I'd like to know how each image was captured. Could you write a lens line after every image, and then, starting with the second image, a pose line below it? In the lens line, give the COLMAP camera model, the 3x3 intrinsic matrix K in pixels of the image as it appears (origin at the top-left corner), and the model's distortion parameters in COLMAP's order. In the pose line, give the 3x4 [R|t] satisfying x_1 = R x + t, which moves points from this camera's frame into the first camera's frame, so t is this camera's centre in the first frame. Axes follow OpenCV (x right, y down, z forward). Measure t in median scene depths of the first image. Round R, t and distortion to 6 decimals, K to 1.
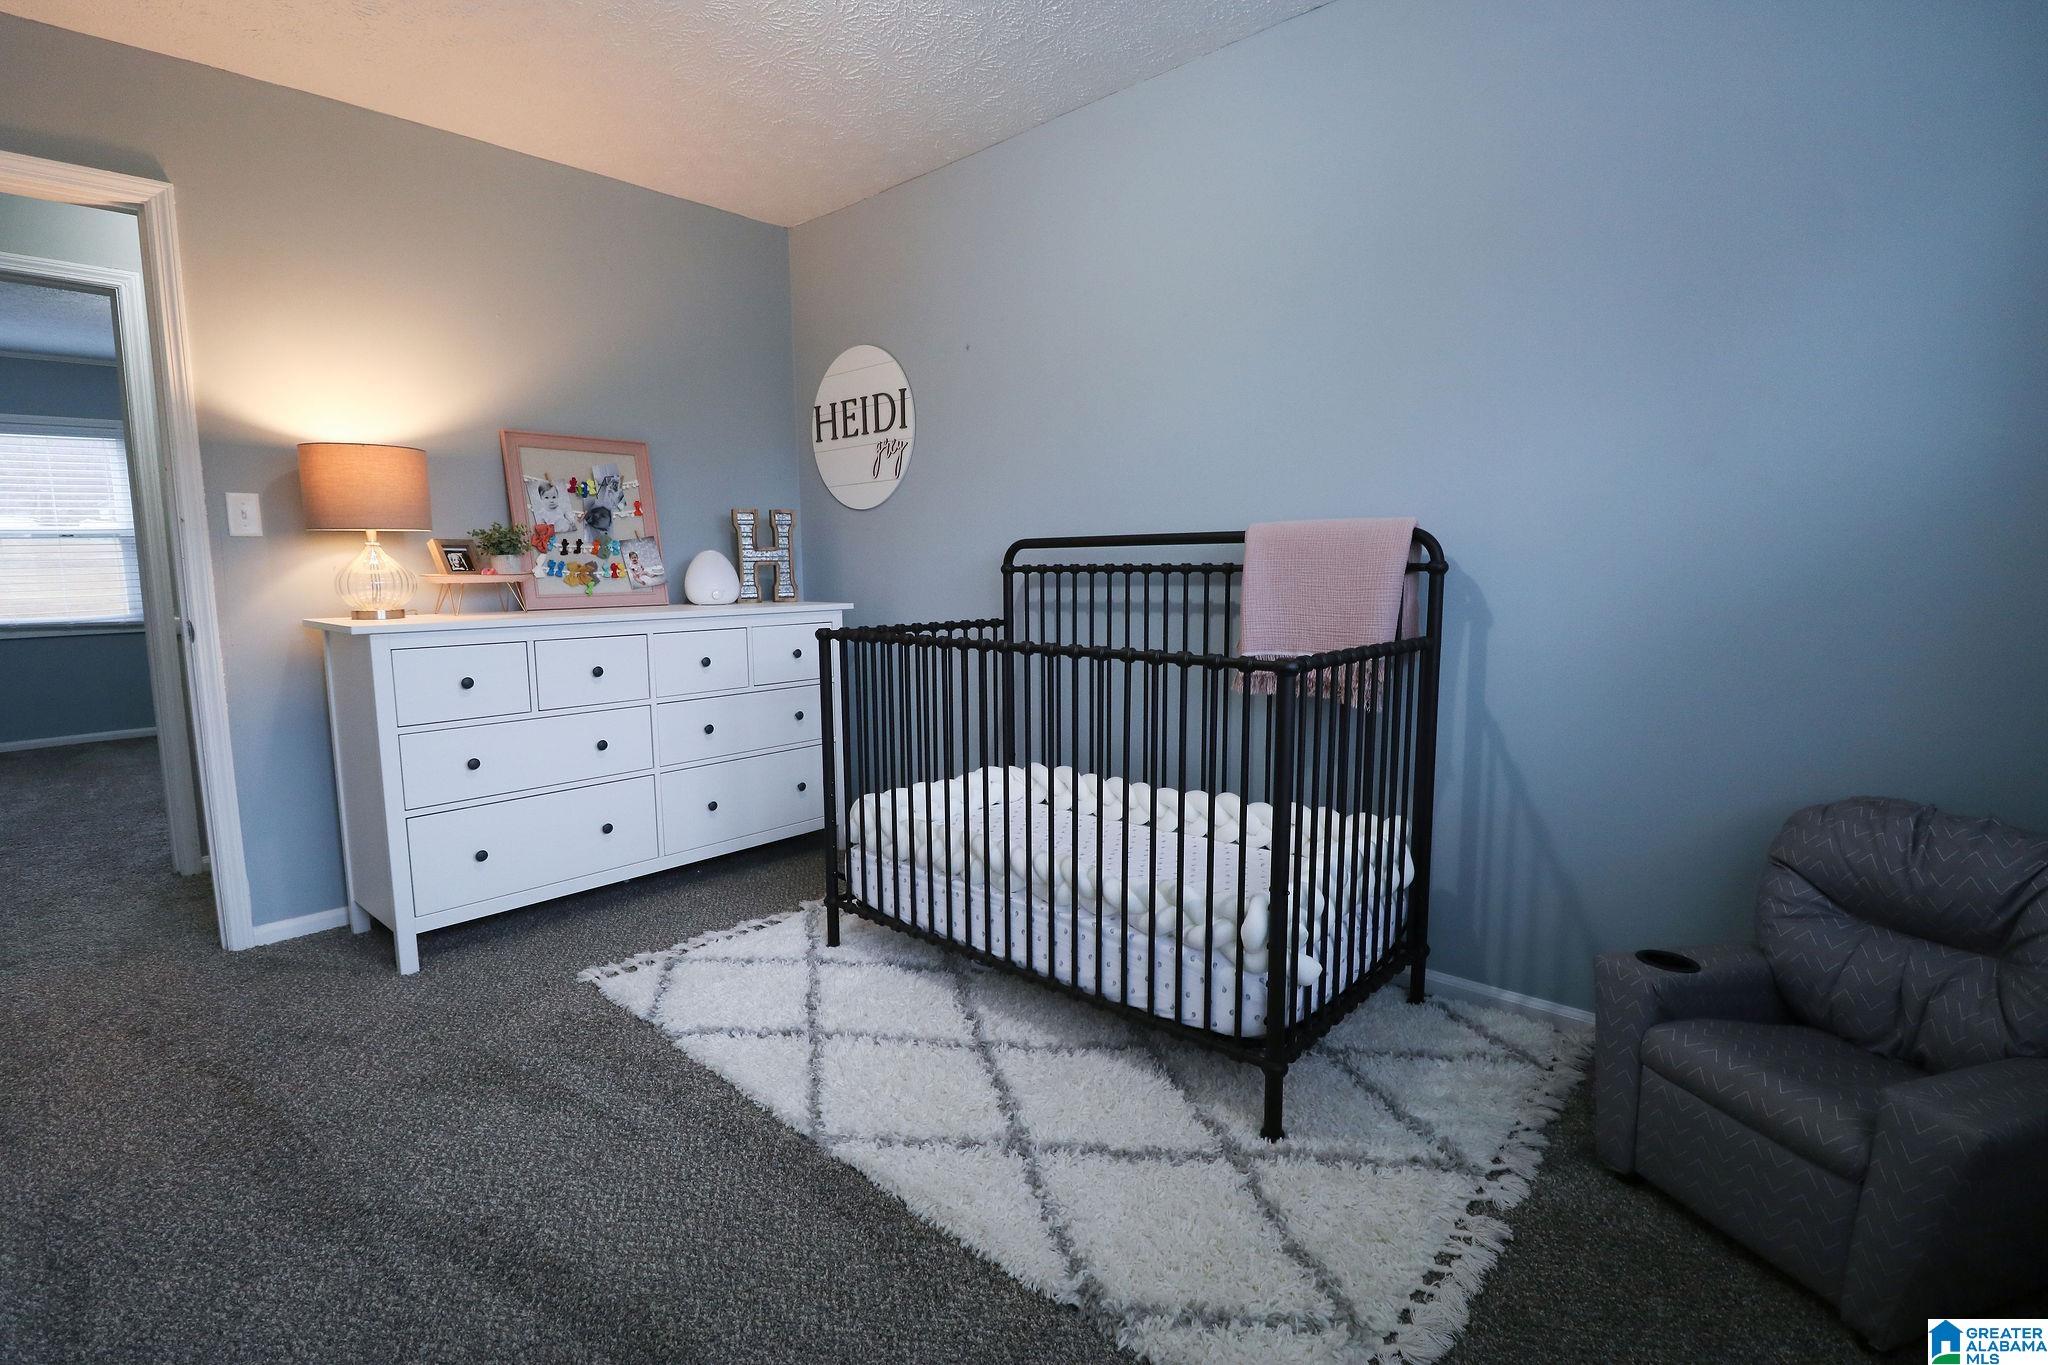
lens RADIAL K [[955.7, 0, 1020.3], [0, 955.7, 690.8], [0, 0, 1]] dist [-0.002803, -0.010693]
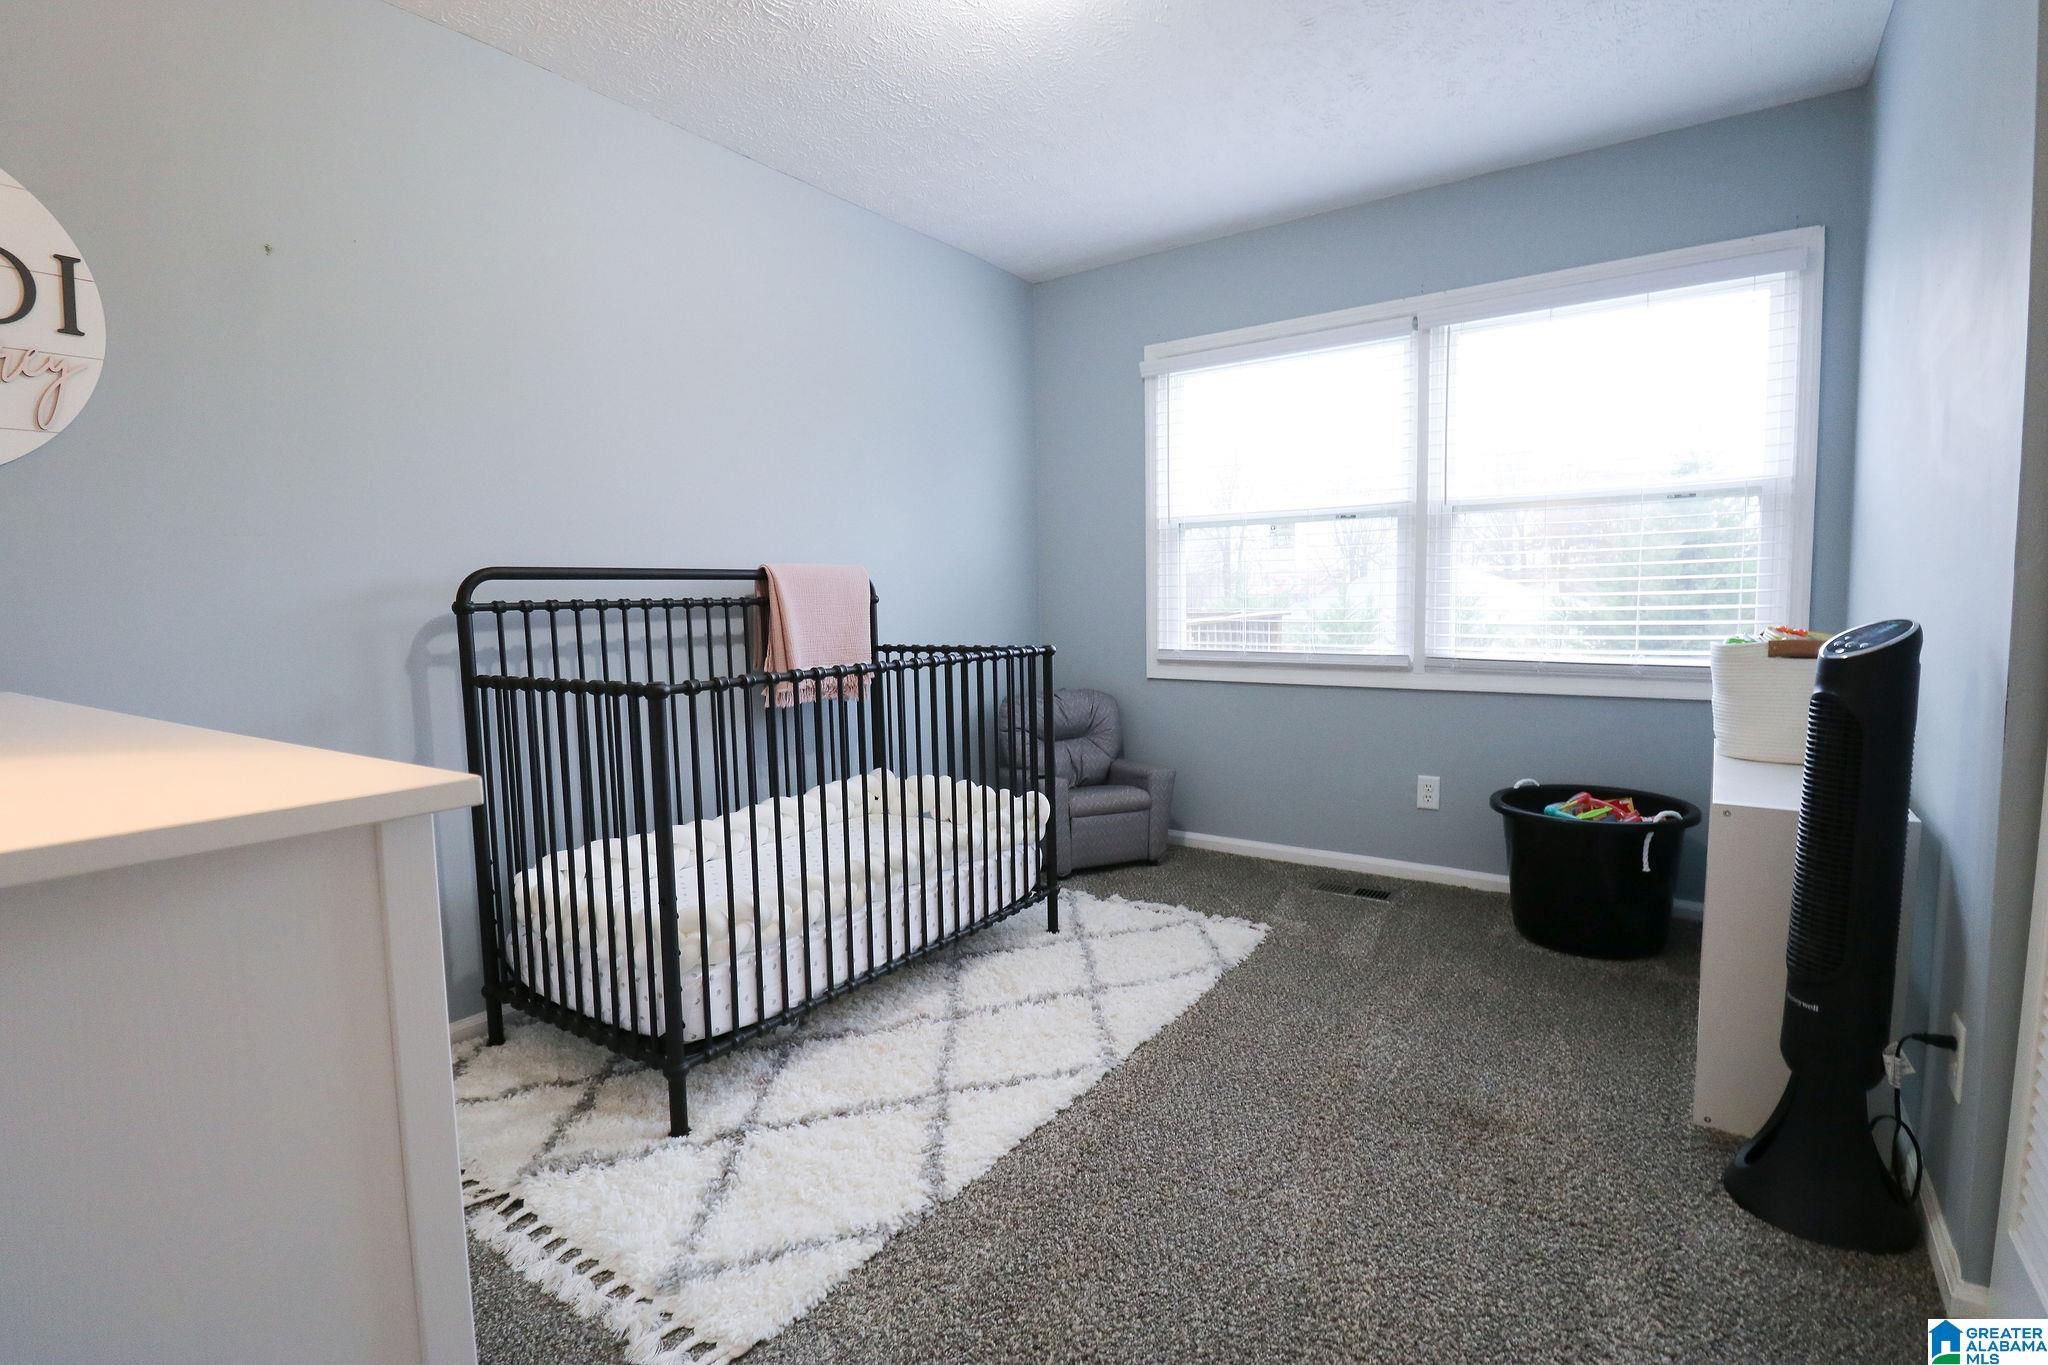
lens RADIAL K [[955.7, 0, 1022.0], [0, 955.7, 683.6], [0, 0, 1]] dist [-0.002803, -0.010693]
pose [[-0.127014, -0.075250, 0.989042, -0.976107], [0.152899, 0.983715, 0.094480, -0.093096], [-0.980046, 0.163224, -0.113440, 0.849245]]
